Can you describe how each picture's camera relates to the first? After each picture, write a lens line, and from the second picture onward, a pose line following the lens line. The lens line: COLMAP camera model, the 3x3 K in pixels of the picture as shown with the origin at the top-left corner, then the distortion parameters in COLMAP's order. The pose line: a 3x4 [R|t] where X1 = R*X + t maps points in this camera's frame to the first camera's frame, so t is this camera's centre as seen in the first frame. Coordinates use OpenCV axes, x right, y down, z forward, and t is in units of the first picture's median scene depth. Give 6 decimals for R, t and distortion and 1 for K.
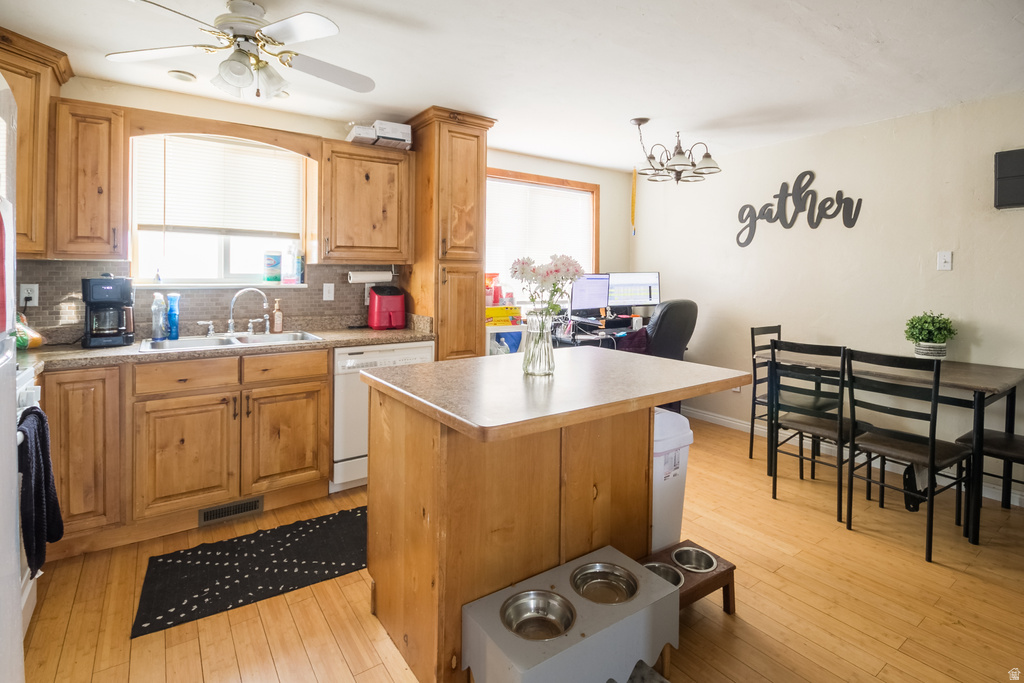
lens RADIAL K [[502.8, 0, 527.6], [0, 502.8, 279.9], [0, 0, 1]] dist [-0.000700, 0.001024]
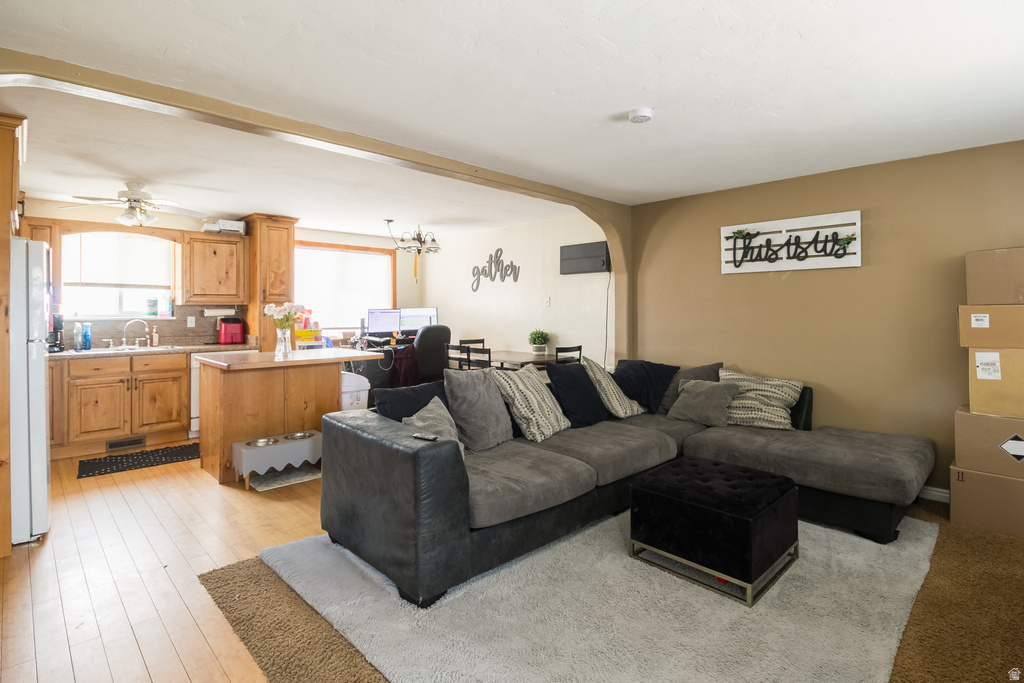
lens RADIAL K [[504.1, 0, 535.1], [0, 504.1, 309.1], [0, 0, 1]] dist [-0.000823, -0.001037]
pose [[0.986027, -0.007555, 0.166415, 0.455225], [0.008863, 0.999935, -0.007119, 0.004323], [-0.166350, 0.008494, 0.986030, -0.835557]]
